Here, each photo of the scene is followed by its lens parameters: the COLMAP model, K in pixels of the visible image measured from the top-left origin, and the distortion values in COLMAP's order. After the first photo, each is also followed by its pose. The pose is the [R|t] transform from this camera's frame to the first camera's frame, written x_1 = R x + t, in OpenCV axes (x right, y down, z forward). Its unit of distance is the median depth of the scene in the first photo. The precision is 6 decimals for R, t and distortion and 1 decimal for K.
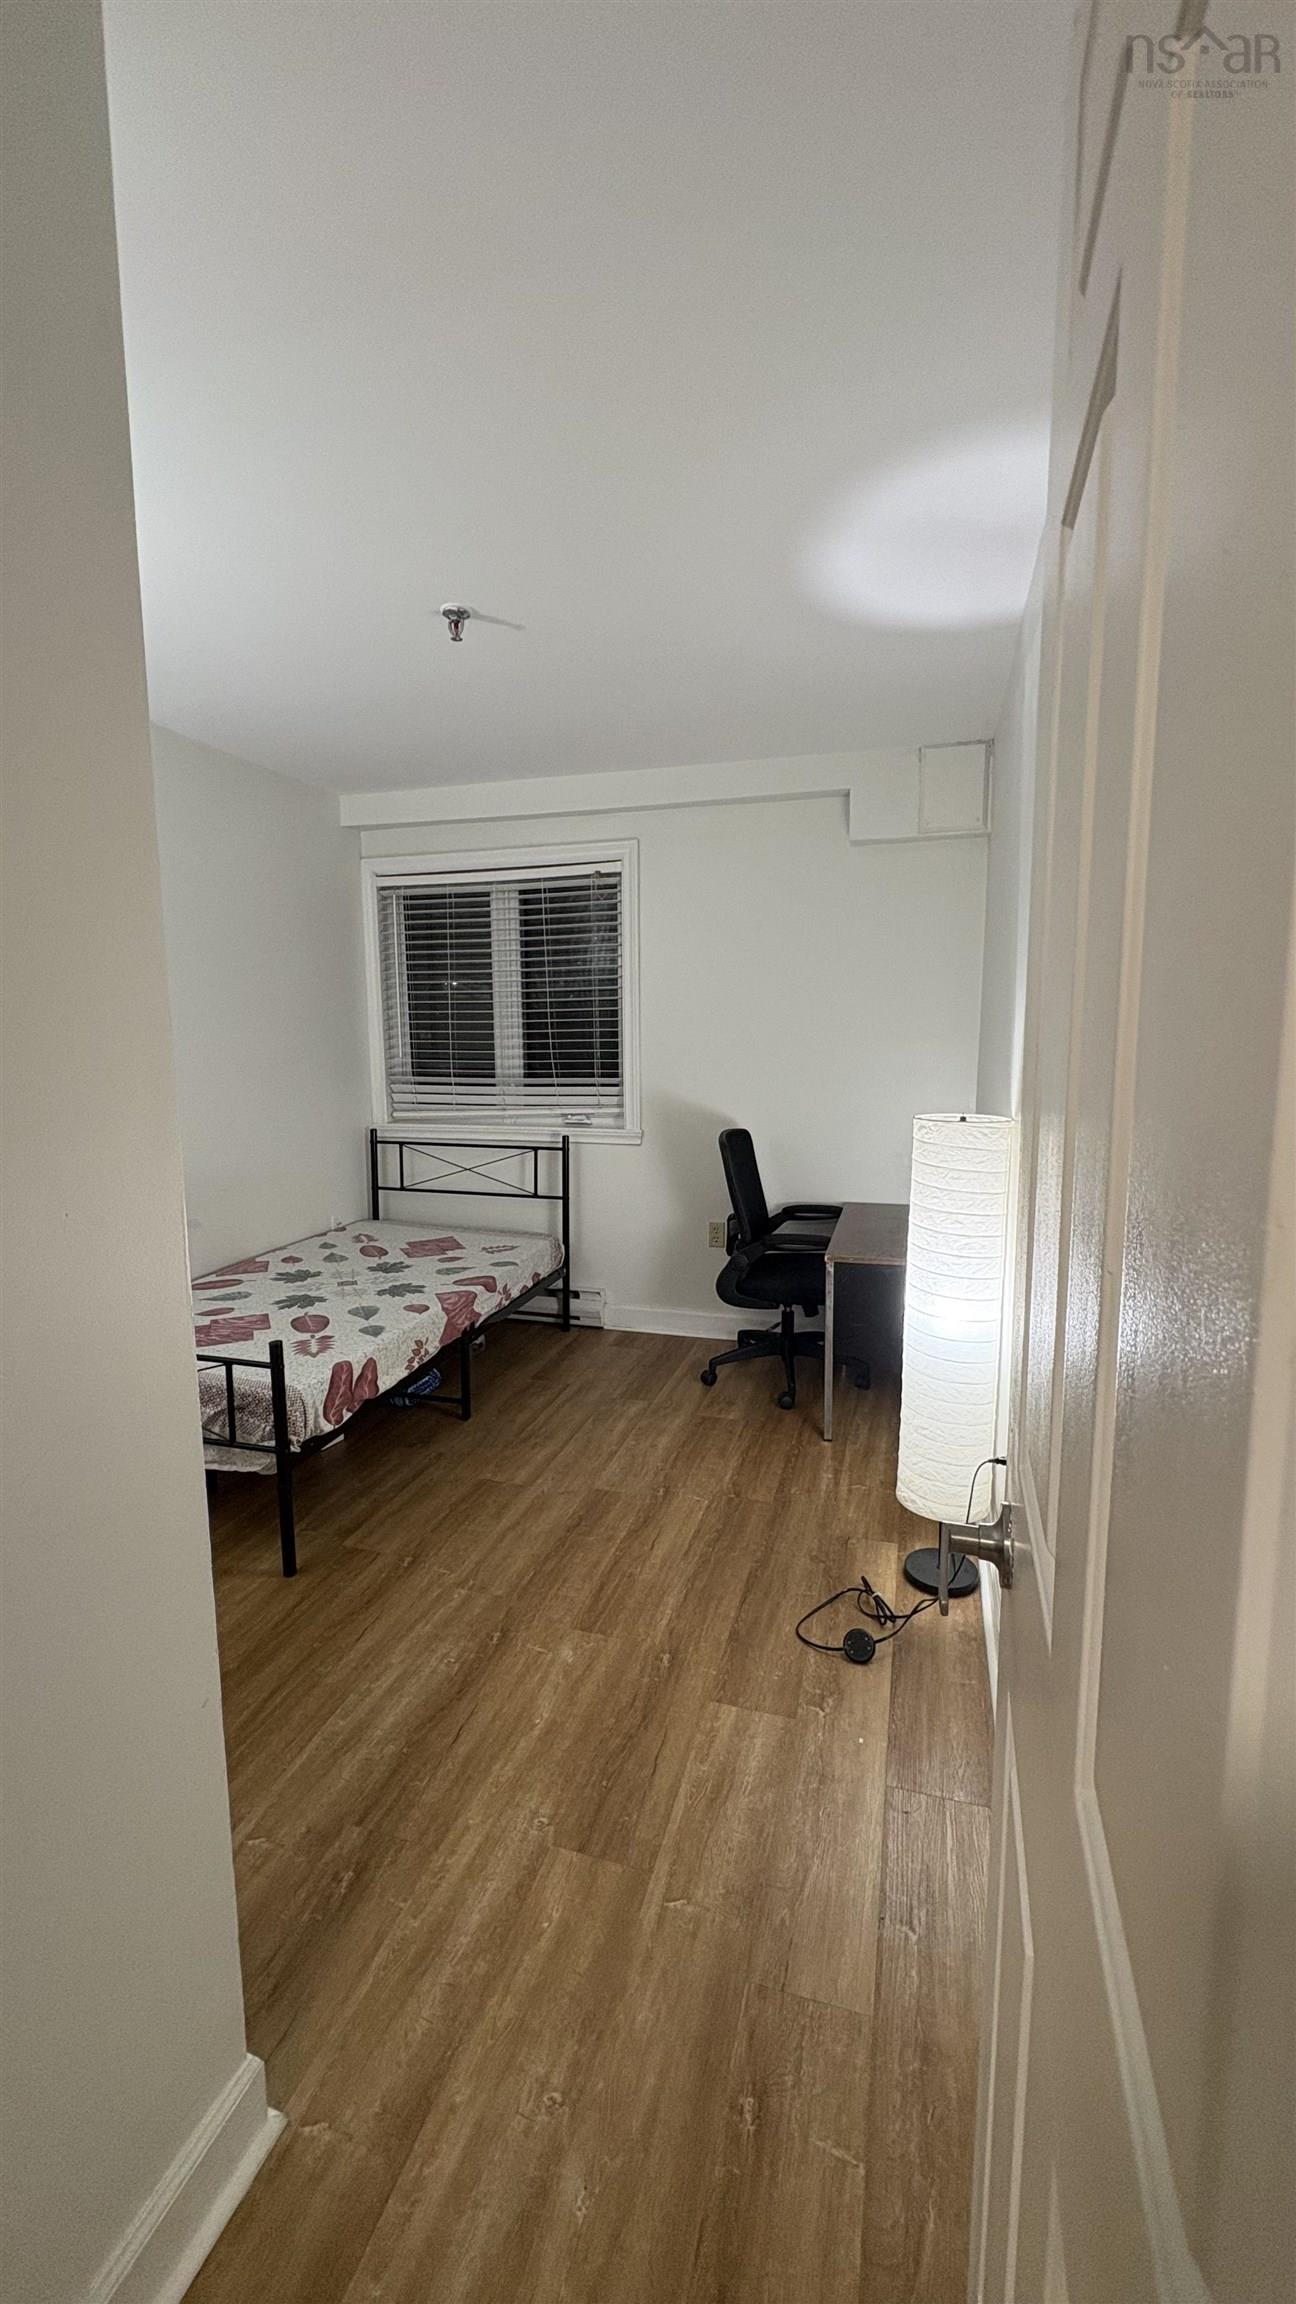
lens RADIAL K [[915.5, 0, 648.0], [0, 915.5, 1152.0], [0, 0, 1]] dist [-0.002838, 0.000220]
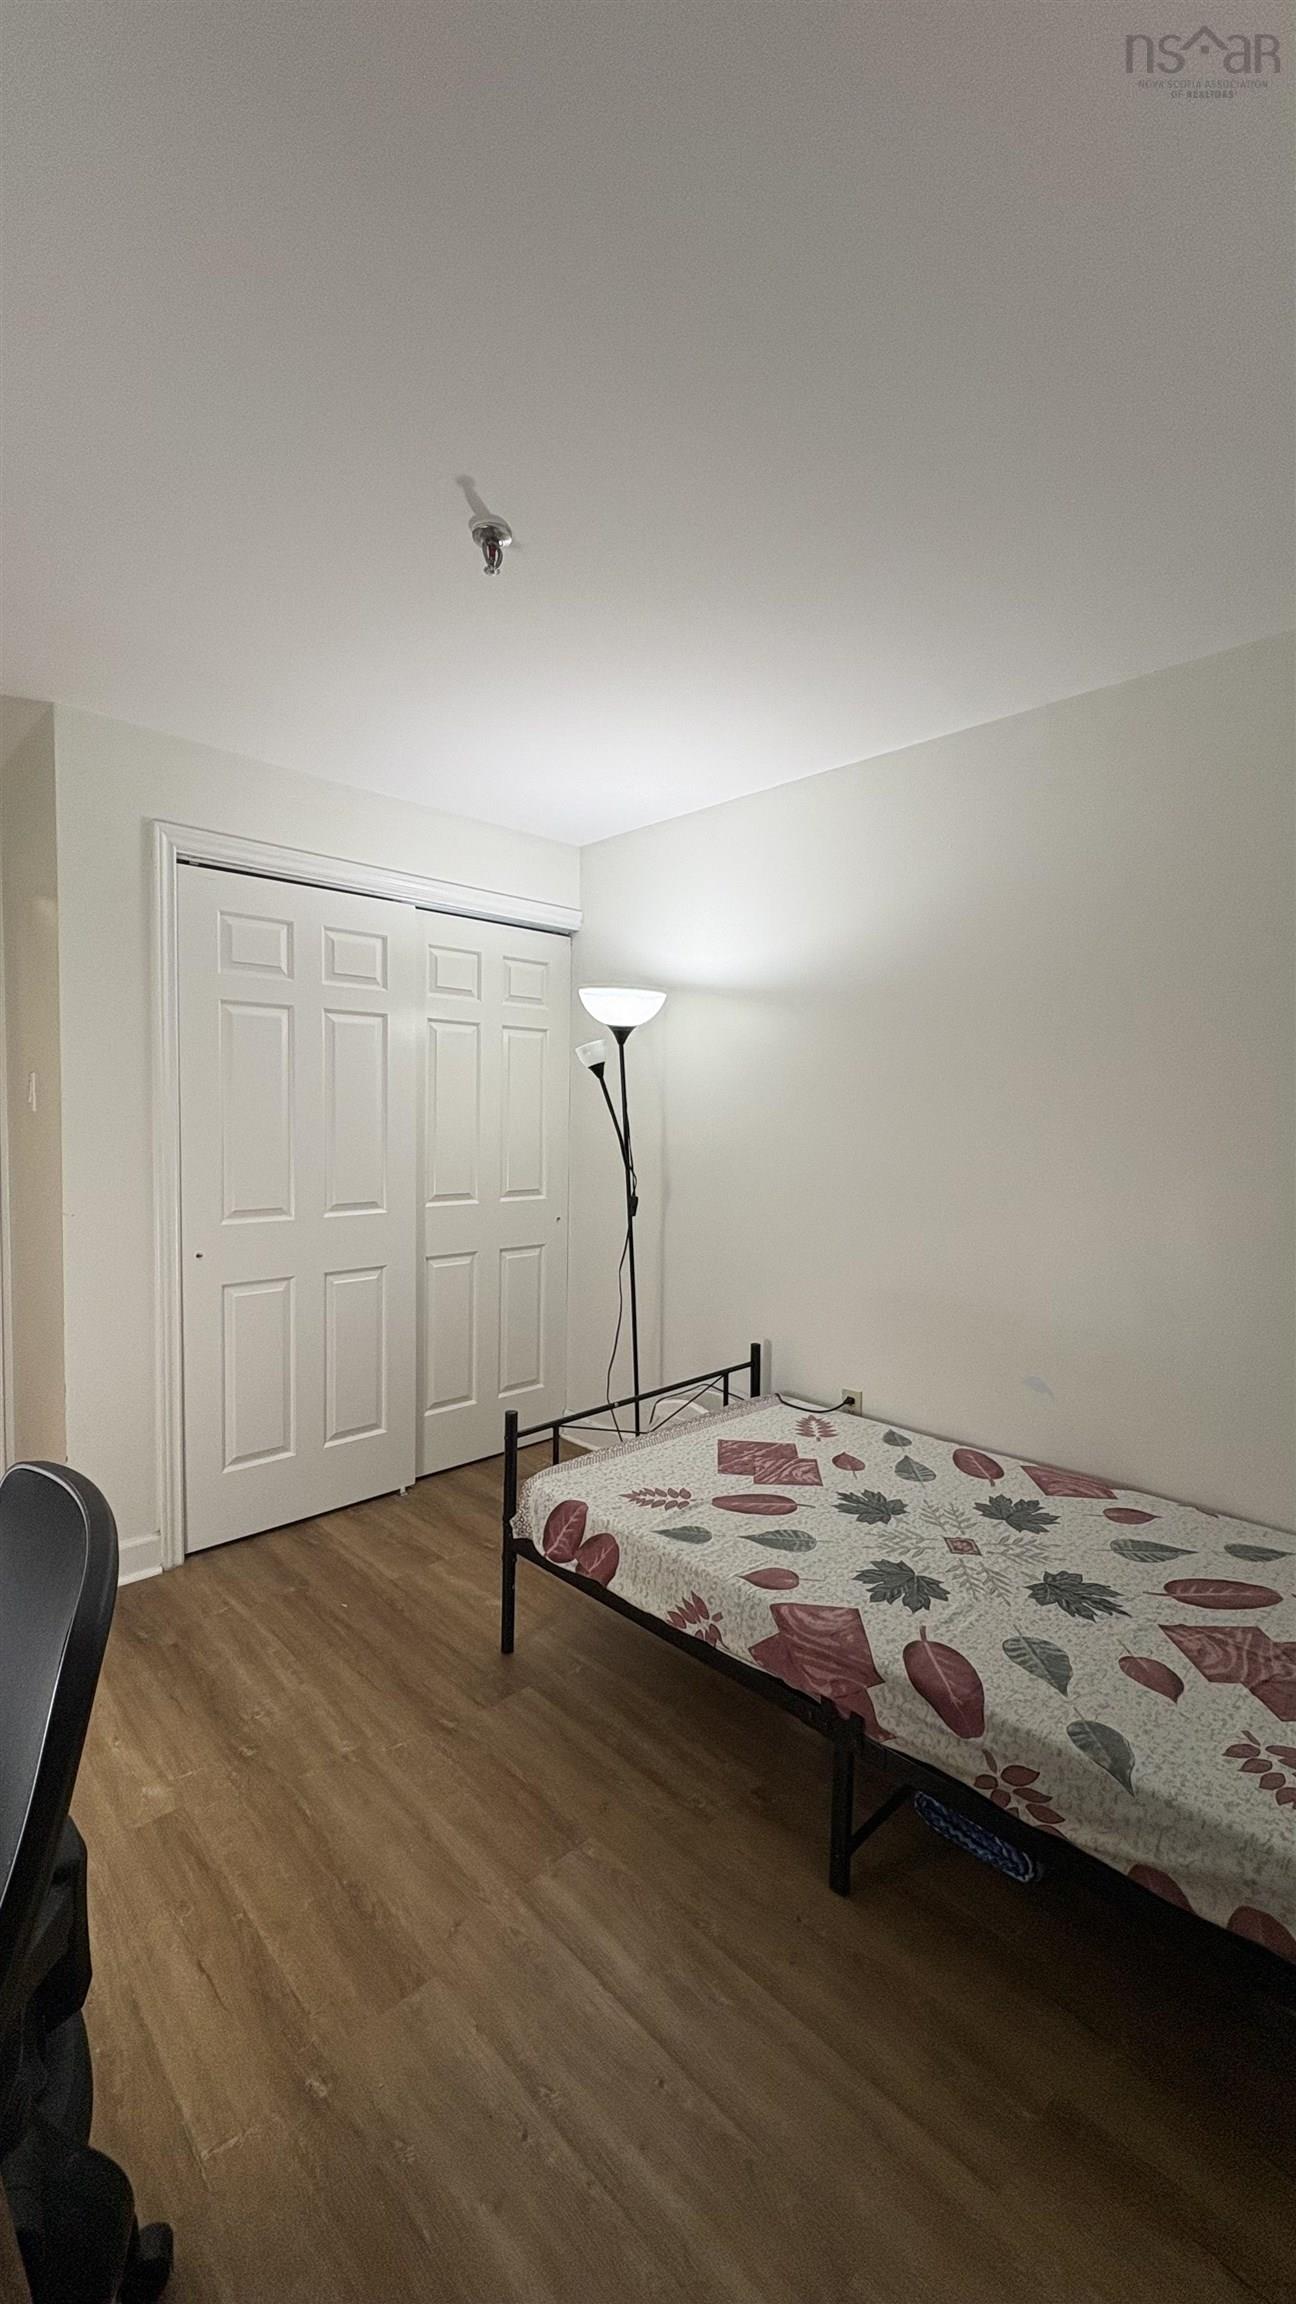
lens RADIAL K [[915.5, 0, 648.0], [0, 915.5, 1152.0], [0, 0, 1]] dist [-0.002838, 0.000220]
pose [[-0.488970, 0.038756, -0.871439, 0.329137], [-0.129141, 0.984787, 0.116259, -0.179309], [0.862688, 0.169386, -0.476527, 1.326280]]
